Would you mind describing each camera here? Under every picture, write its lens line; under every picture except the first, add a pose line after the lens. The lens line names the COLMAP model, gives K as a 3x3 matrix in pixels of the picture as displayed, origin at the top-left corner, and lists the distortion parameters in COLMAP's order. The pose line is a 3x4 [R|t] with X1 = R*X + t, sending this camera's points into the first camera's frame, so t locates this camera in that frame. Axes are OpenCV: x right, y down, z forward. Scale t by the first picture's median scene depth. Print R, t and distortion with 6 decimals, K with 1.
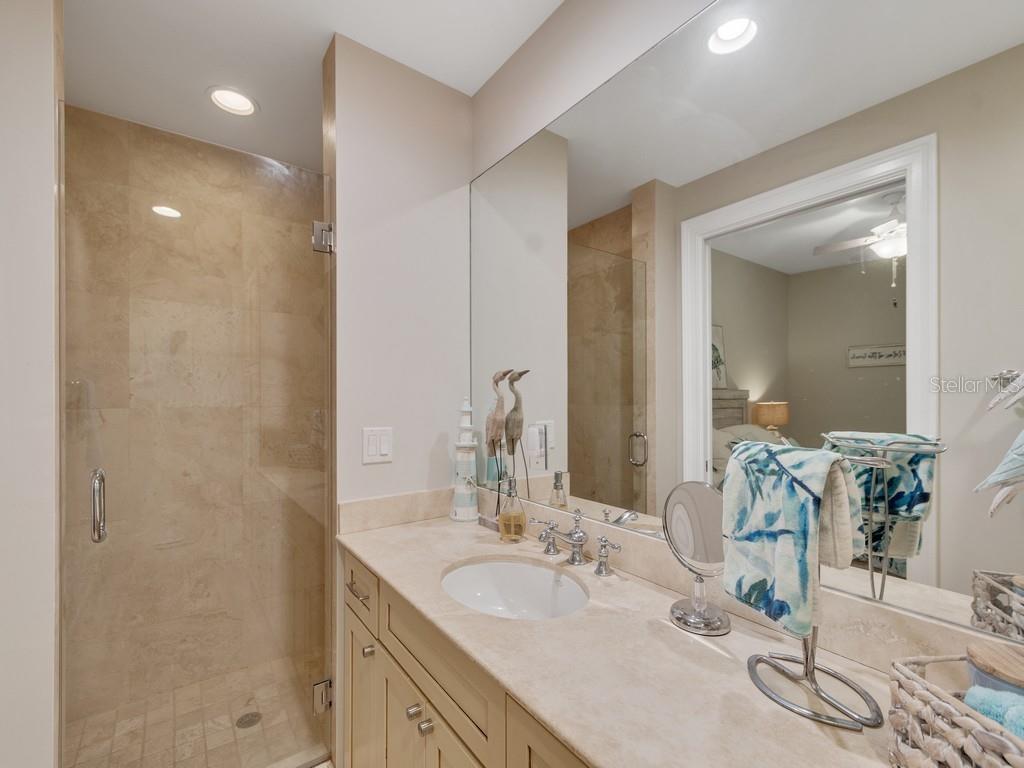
lens RADIAL K [[464.7, 0, 495.8], [0, 464.7, 400.8], [0, 0, 1]] dist [0.002515, -0.000698]
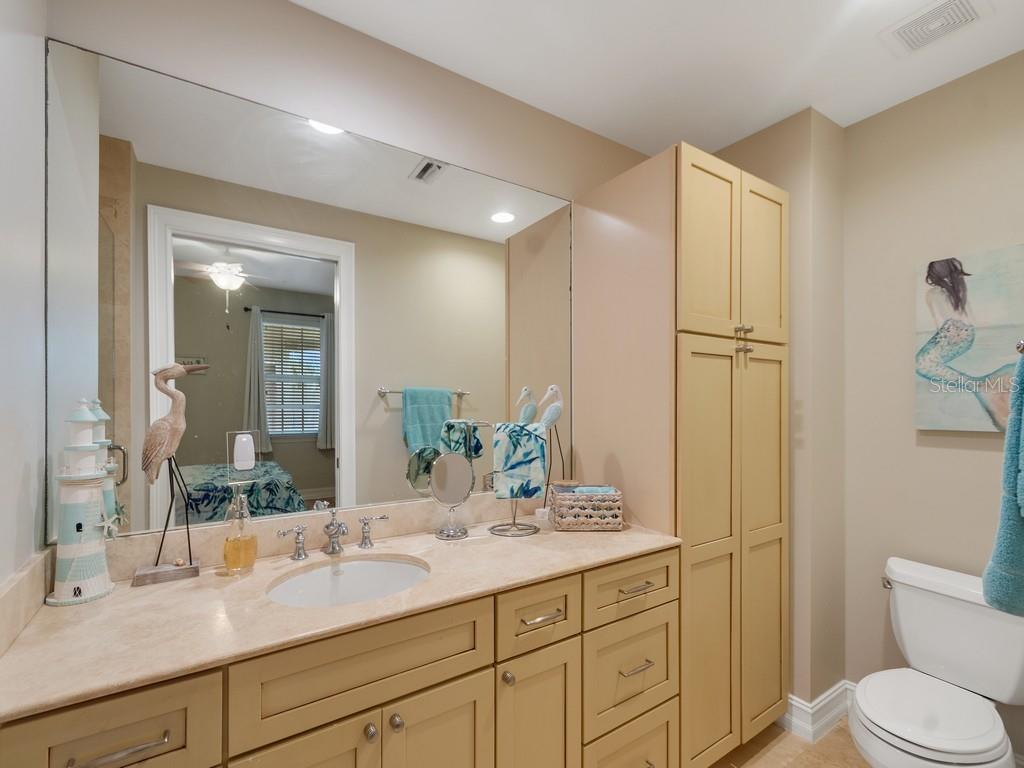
lens RADIAL K [[464.7, 0, 495.8], [0, 464.7, 400.8], [0, 0, 1]] dist [0.002515, -0.000698]
pose [[0.015816, 0.003797, 0.999868, -1.603713], [0.002525, 0.999989, -0.003838, -0.004025], [-0.999872, 0.002586, 0.015807, 1.051387]]
